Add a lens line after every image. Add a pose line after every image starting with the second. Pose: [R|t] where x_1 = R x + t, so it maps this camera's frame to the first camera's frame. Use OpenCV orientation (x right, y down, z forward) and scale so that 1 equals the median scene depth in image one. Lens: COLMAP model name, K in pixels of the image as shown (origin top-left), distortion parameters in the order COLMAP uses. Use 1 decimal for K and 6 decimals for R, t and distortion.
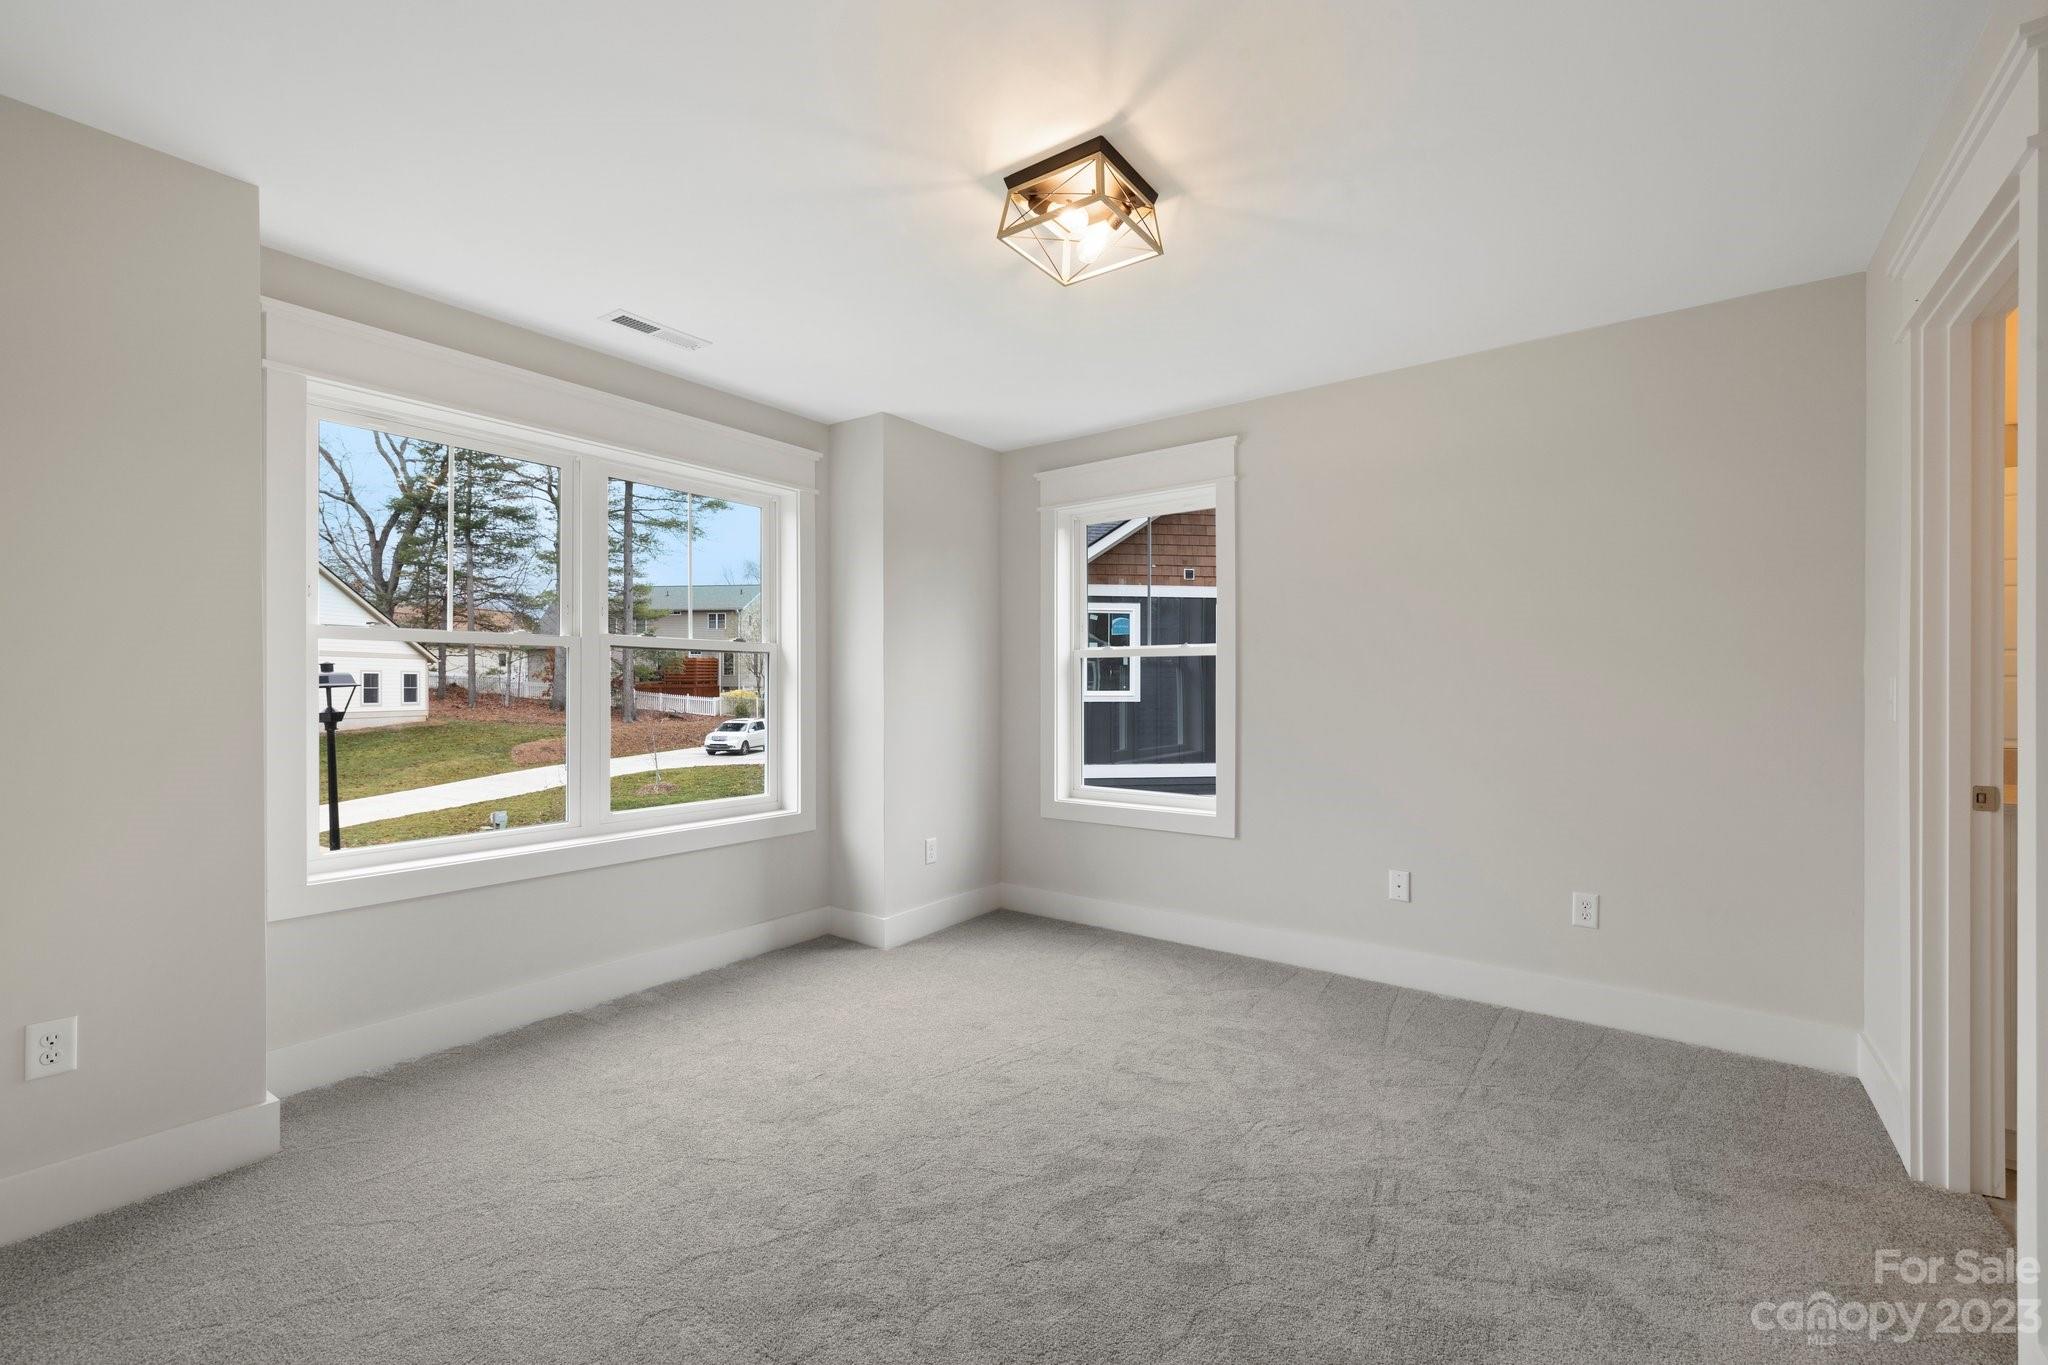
lens RADIAL K [[861.0, 0, 1026.0], [0, 861.0, 681.8], [0, 0, 1]] dist [-0.000247, -0.000023]
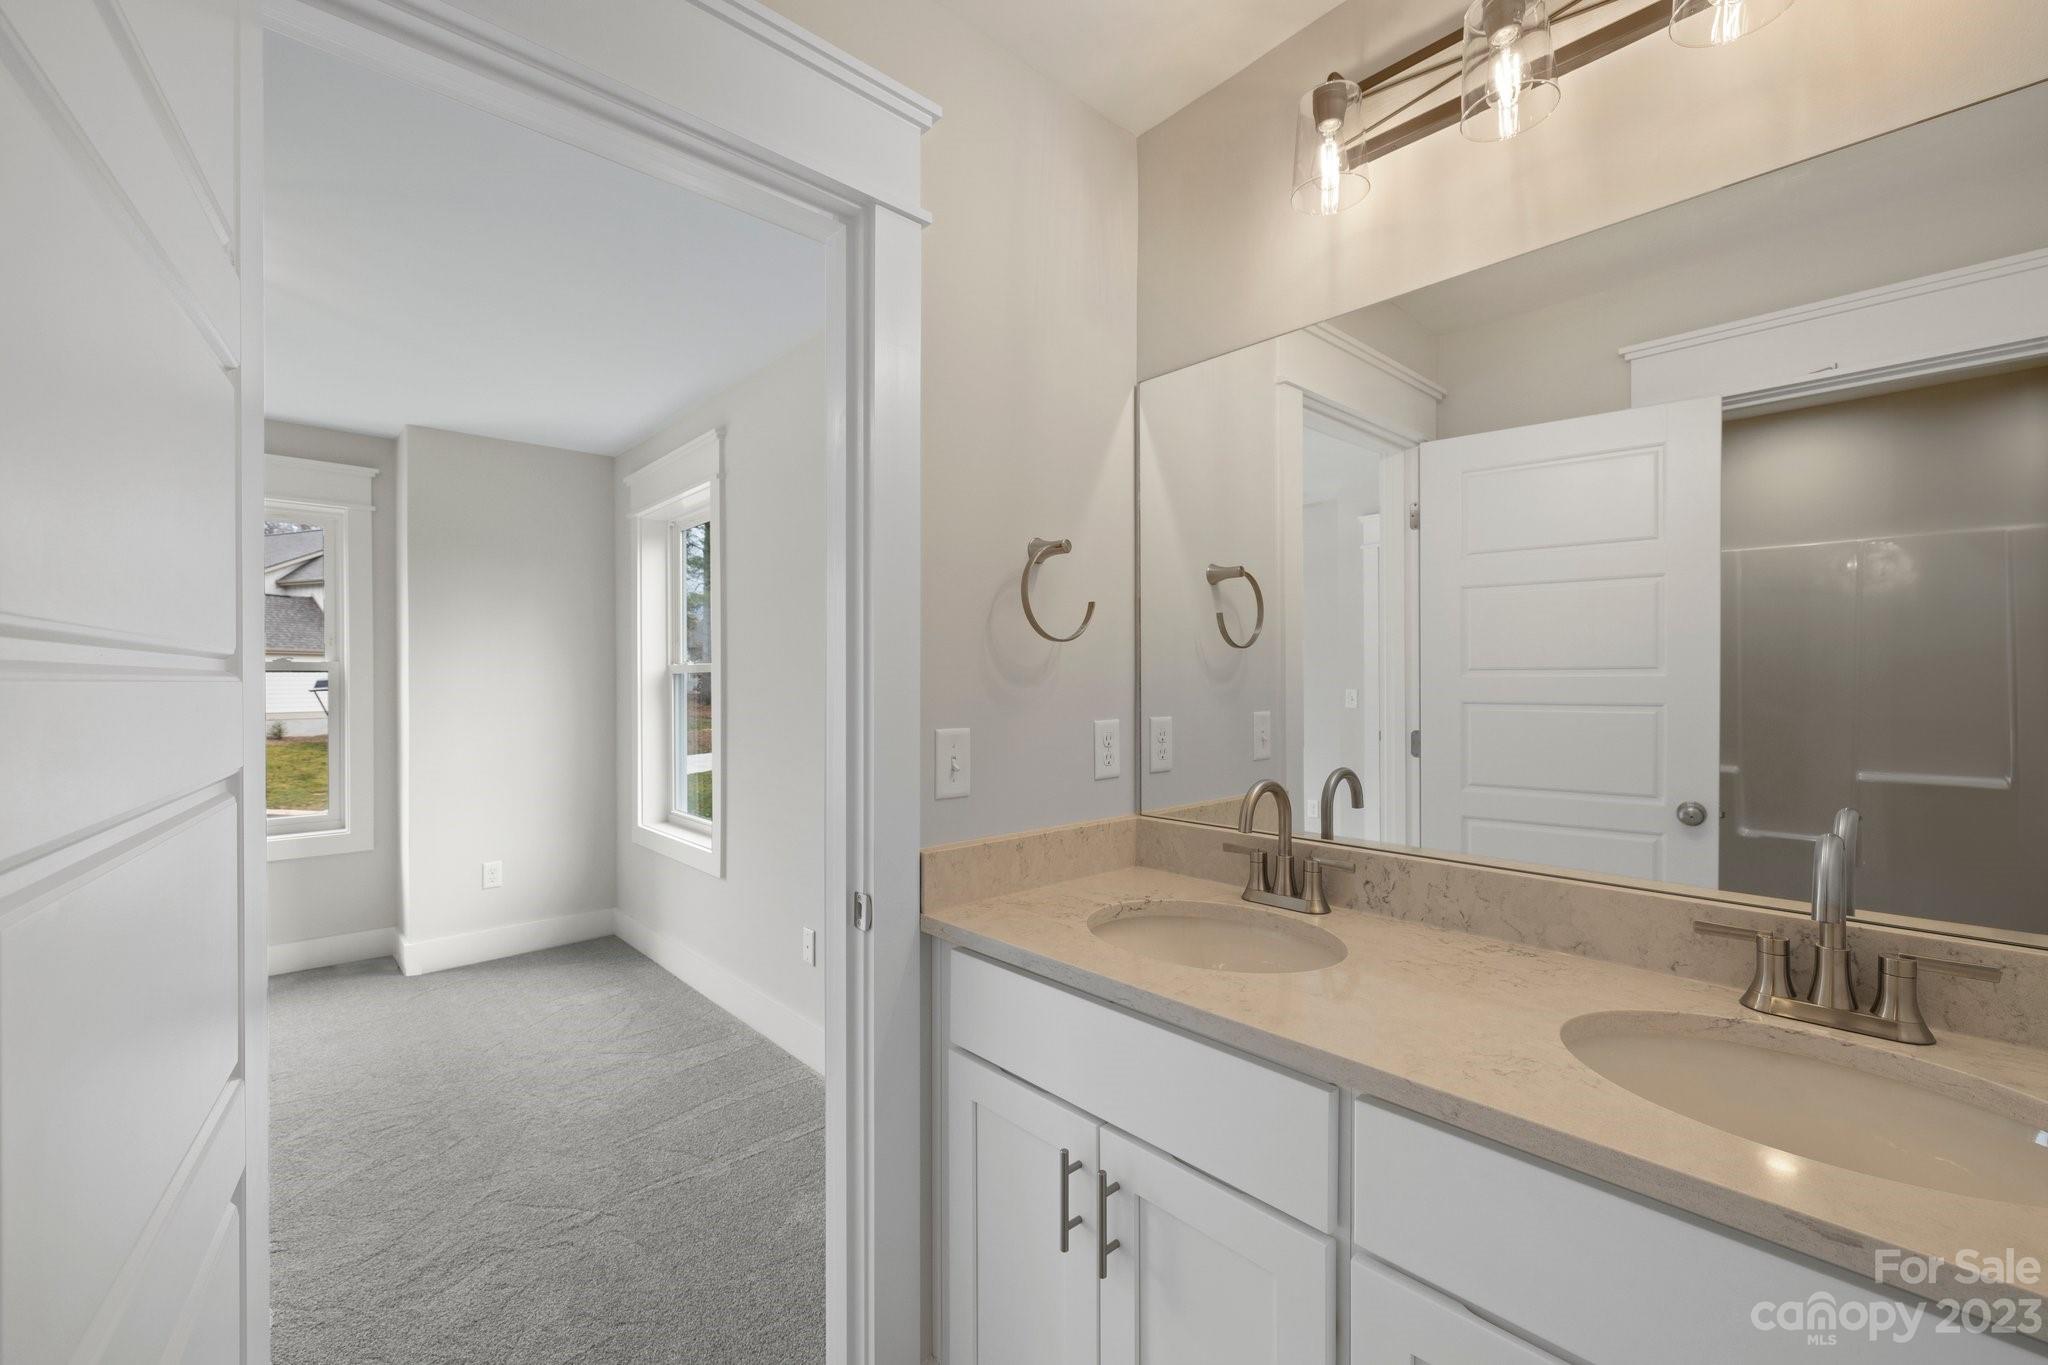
lens RADIAL K [[861.0, 0, 1026.0], [0, 861.0, 681.8], [0, 0, 1]] dist [-0.000247, -0.000023]
pose [[0.980210, -0.000912, -0.197960, 0.695042], [0.002645, 0.999960, 0.008486, -0.028762], [0.197945, -0.008842, 0.980173, 0.175075]]
